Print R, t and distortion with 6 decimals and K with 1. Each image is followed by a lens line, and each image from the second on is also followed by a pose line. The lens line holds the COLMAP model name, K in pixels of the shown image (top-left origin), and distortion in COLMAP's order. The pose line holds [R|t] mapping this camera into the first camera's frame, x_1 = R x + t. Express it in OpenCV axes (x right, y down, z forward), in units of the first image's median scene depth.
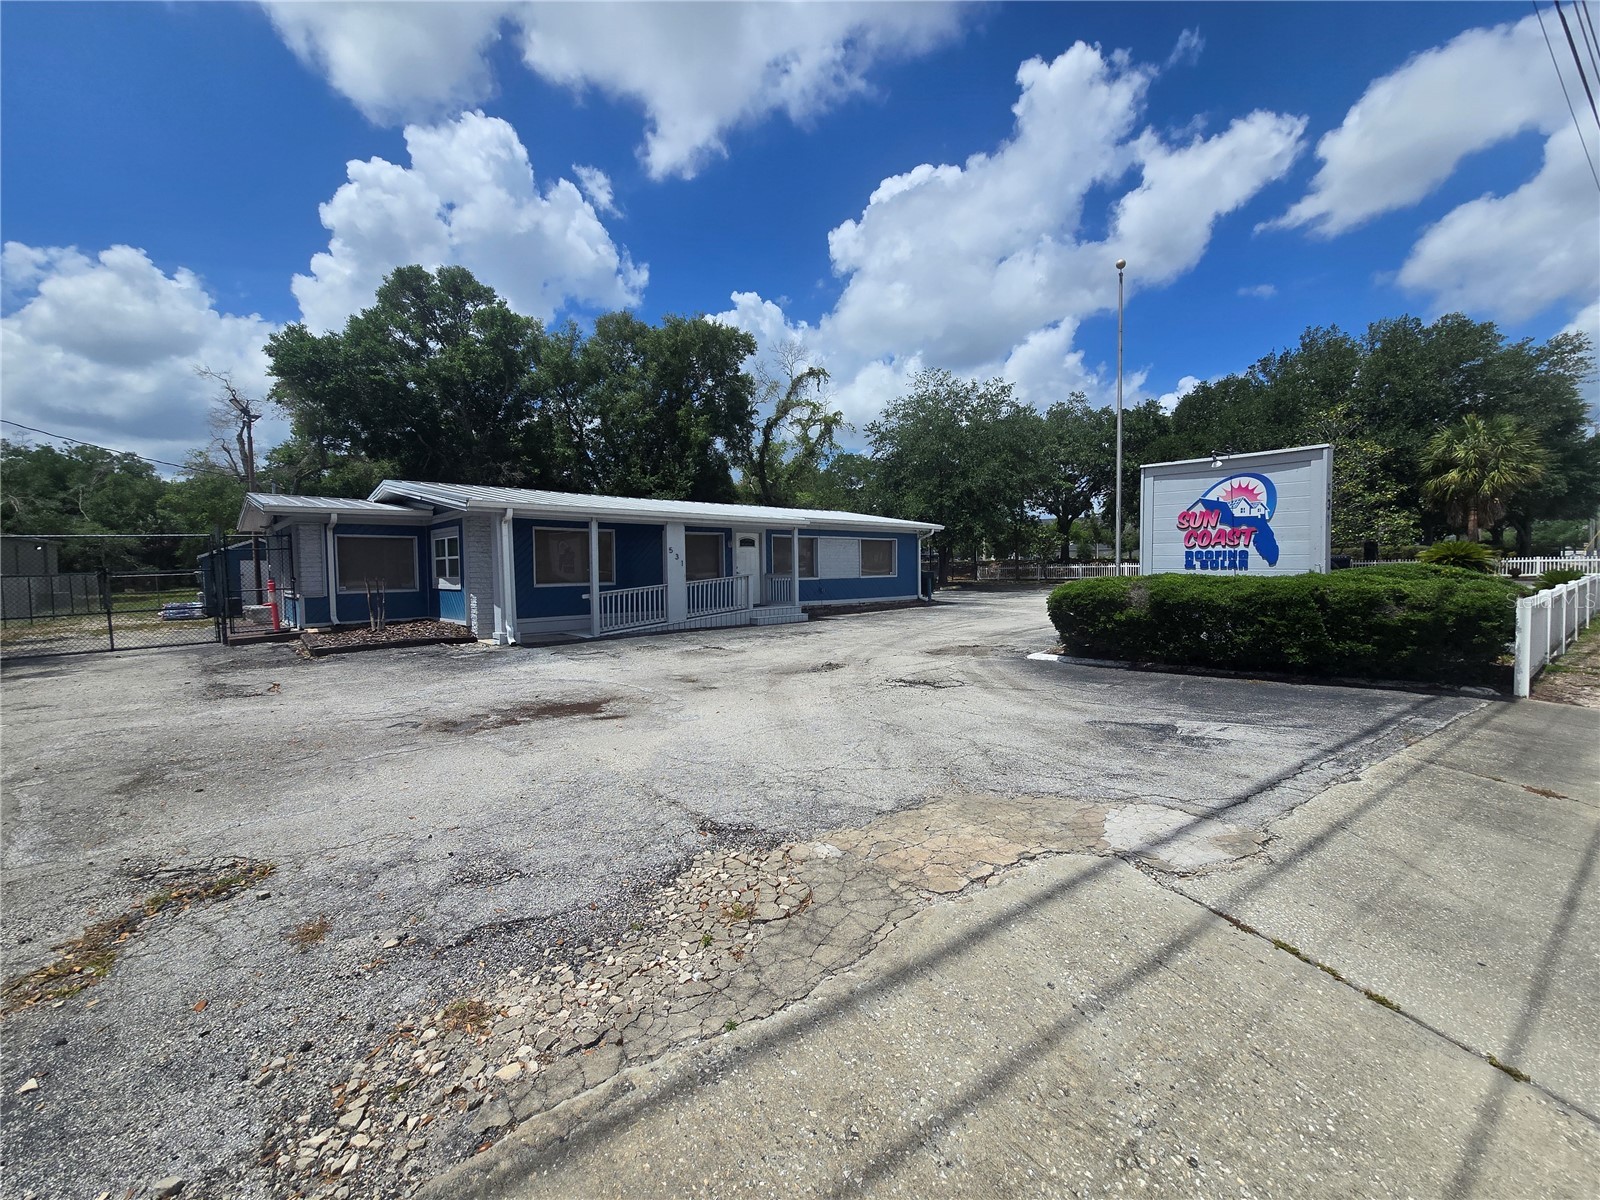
lens RADIAL K [[655.2, 0, 800.8], [0, 655.2, 597.9], [0, 0, 1]] dist [-0.003059, 0.002785]
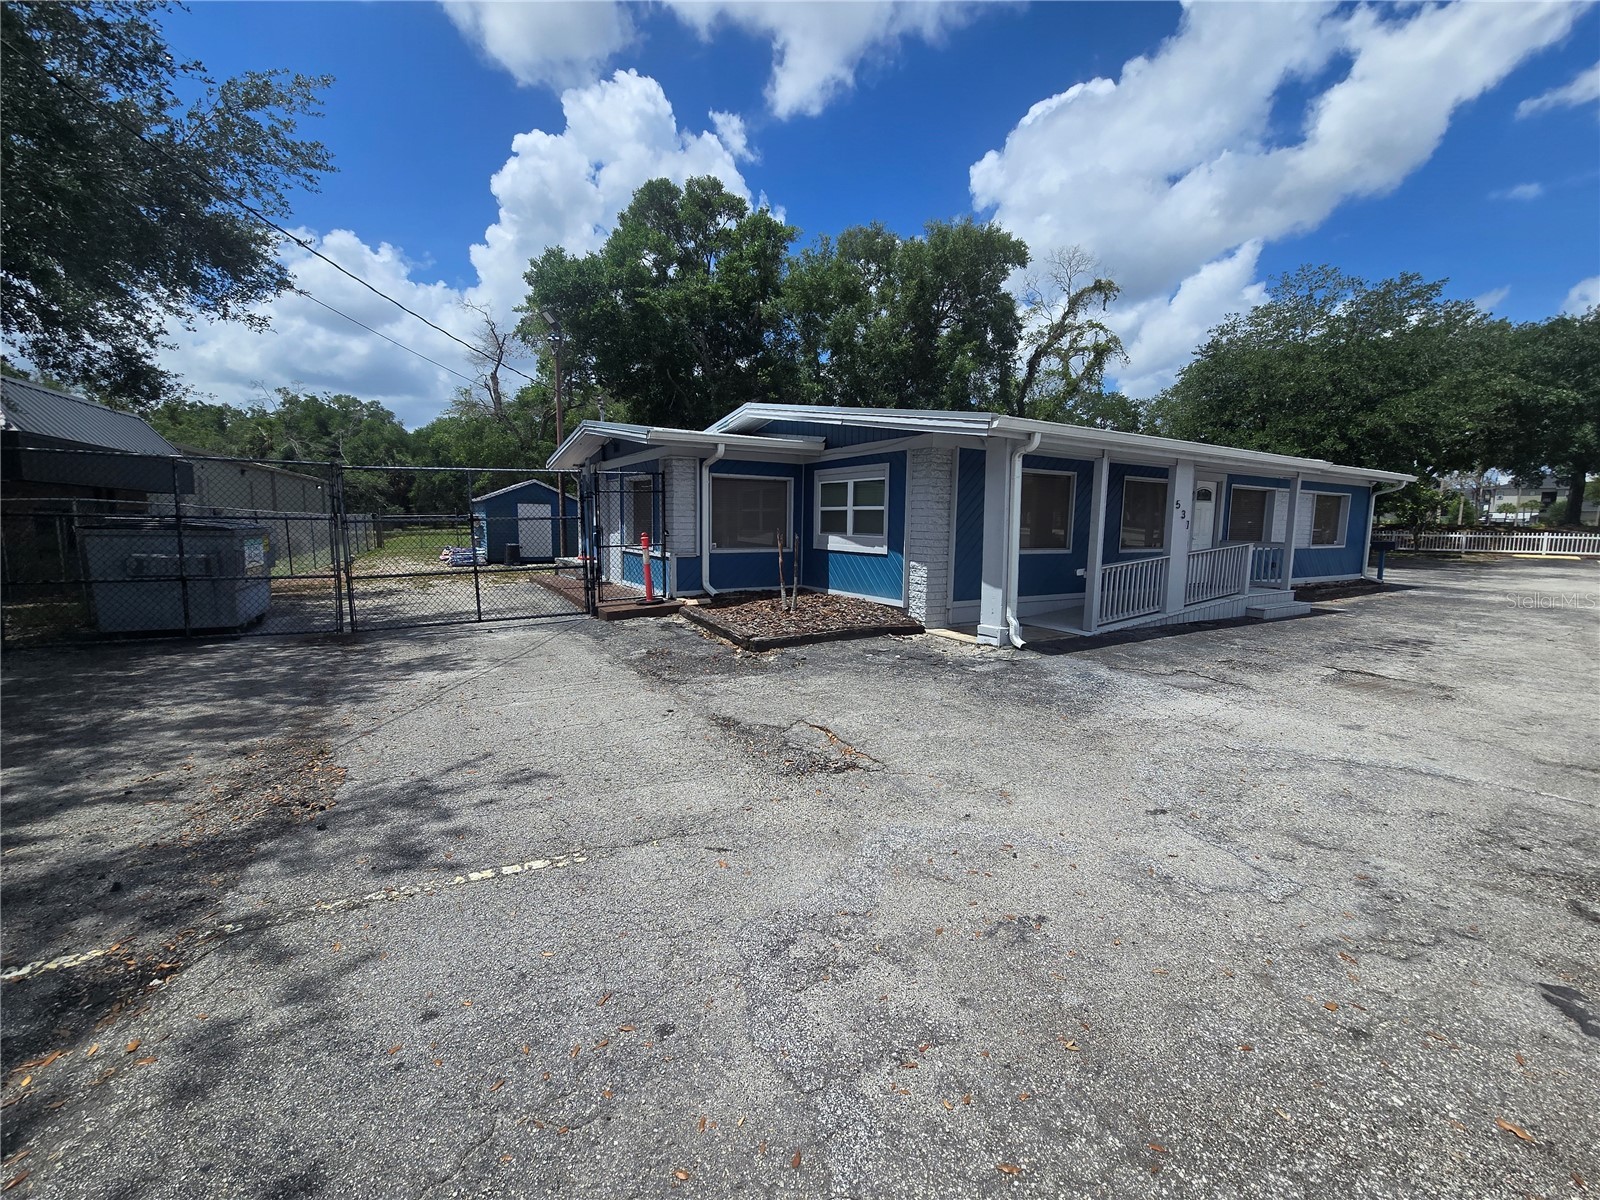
lens RADIAL K [[639.5, 0, 743.3], [0, 639.5, 587.7], [0, 0, 1]] dist [0.000176, 0.000408]
pose [[0.974169, 0.050034, -0.220209, -0.525514], [-0.038037, 0.997569, 0.058390, -0.011659], [0.222595, -0.048505, 0.973704, 0.297993]]
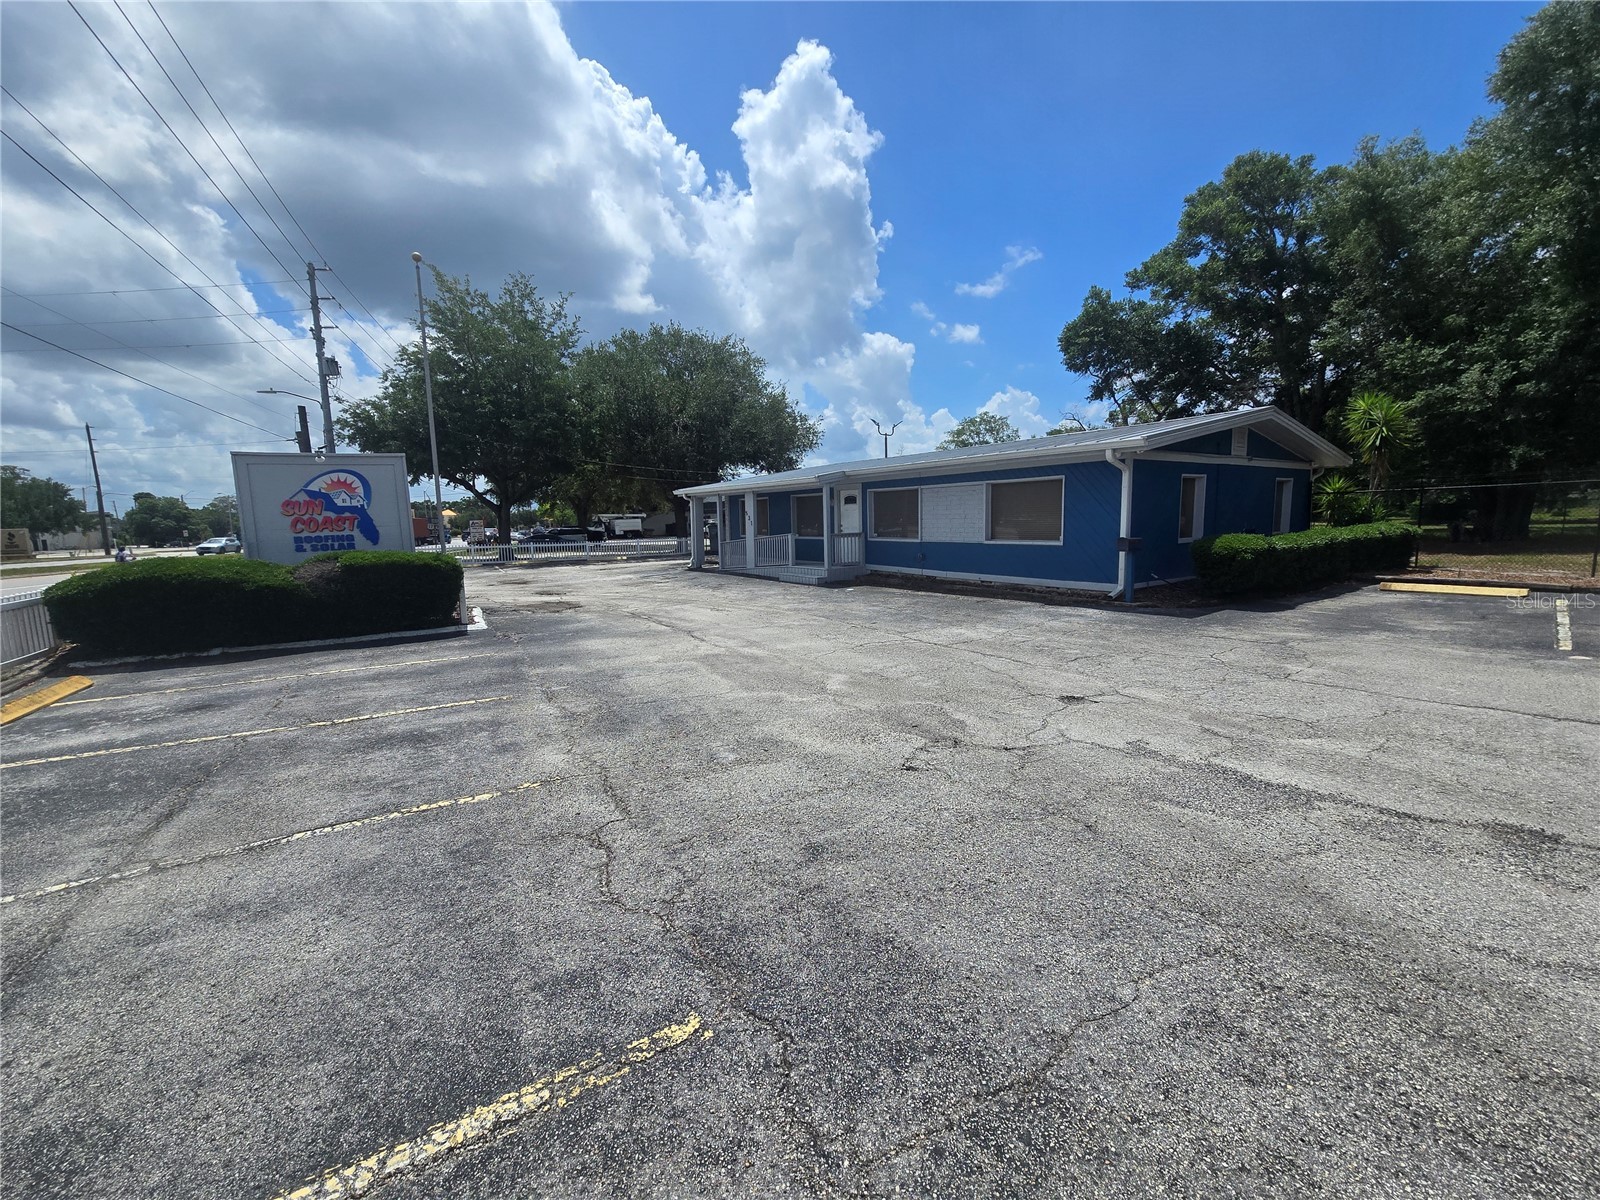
lens RADIAL K [[654.1, 0, 800.0], [0, 654.1, 600.0], [0, 0, 1]] dist [-0.002893, 0.002579]
pose [[-0.099744, 0.143748, -0.984575, 1.361631], [-0.026129, 0.988790, 0.147011, -0.117199], [0.994670, 0.040390, -0.094870, 1.522112]]
